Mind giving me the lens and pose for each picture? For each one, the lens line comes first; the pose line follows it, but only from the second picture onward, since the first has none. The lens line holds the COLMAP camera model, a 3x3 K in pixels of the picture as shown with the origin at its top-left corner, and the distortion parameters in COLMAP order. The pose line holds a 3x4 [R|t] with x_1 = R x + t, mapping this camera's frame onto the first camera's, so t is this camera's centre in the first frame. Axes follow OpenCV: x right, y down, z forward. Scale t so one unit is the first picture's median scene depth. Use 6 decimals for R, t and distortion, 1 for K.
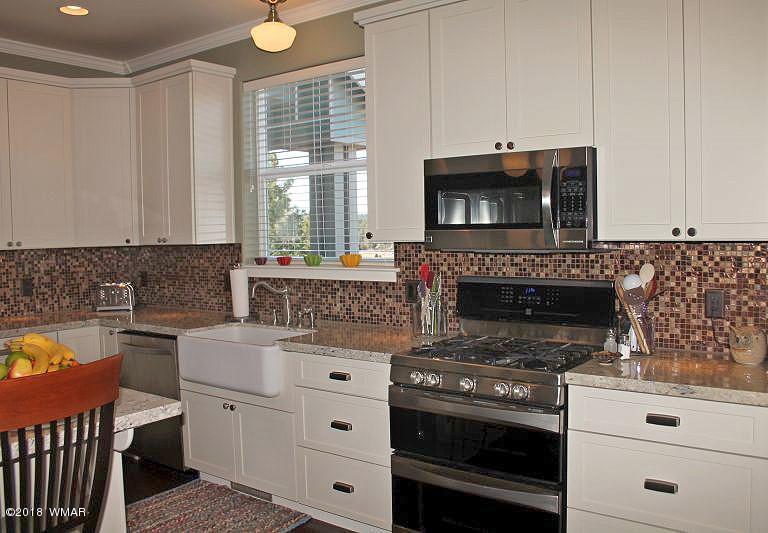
lens RADIAL K [[691.5, 0, 384.1], [0, 691.5, 264.6], [0, 0, 1]] dist [-0.099712, 0.022286]
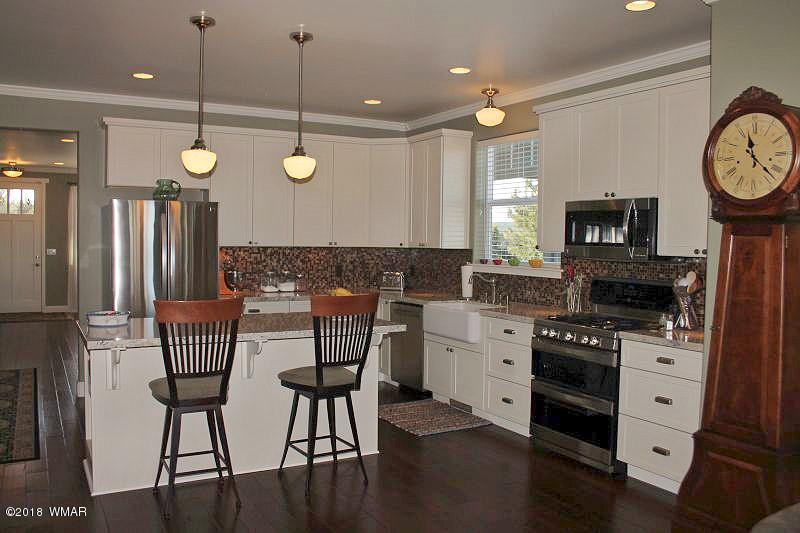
lens RADIAL K [[695.9, 0, 400.1], [0, 695.9, 268.4], [0, 0, 1]] dist [-0.003679, -0.000847]
pose [[0.920455, 0.050599, -0.387561, 0.272672], [-0.052776, 0.998594, 0.005031, 0.013240], [0.387270, 0.015823, 0.921830, -0.521303]]
